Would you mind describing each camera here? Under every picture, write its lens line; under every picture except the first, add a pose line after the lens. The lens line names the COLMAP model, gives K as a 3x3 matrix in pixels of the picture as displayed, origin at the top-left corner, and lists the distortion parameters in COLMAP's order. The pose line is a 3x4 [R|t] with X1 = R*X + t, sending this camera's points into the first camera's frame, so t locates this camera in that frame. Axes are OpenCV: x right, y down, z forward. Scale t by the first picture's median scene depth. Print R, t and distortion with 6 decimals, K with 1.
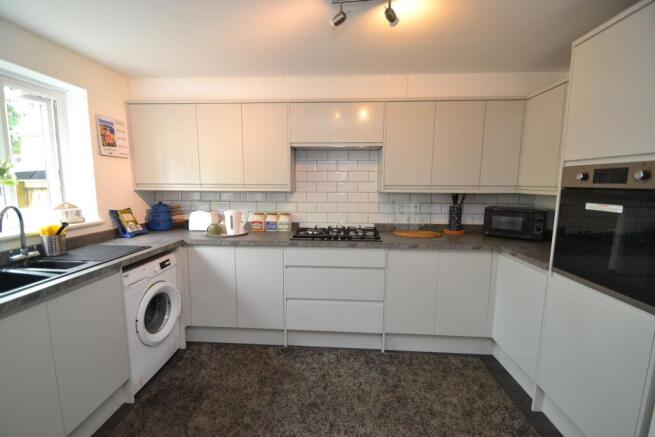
lens RADIAL K [[292.1, 0, 323.3], [0, 292.1, 220.0], [0, 0, 1]] dist [-0.000805, -0.000648]
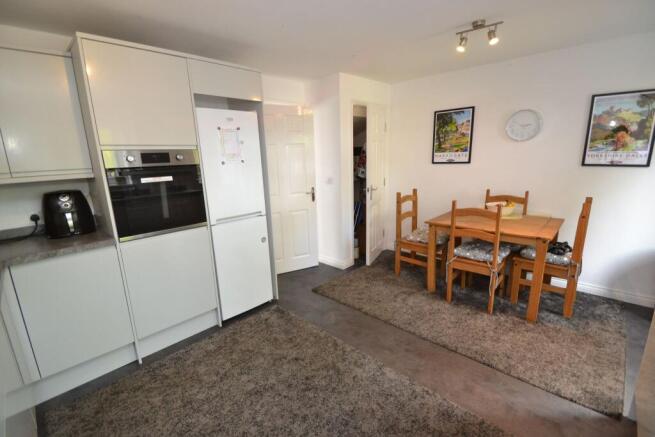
lens RADIAL K [[292.1, 0, 323.3], [0, 292.1, 220.0], [0, 0, 1]] dist [-0.000805, -0.000648]
pose [[-0.754291, -0.124811, 0.644567, -0.376237], [0.115523, 0.941215, 0.317441, -0.124693], [-0.646296, 0.313905, -0.695532, 0.868552]]
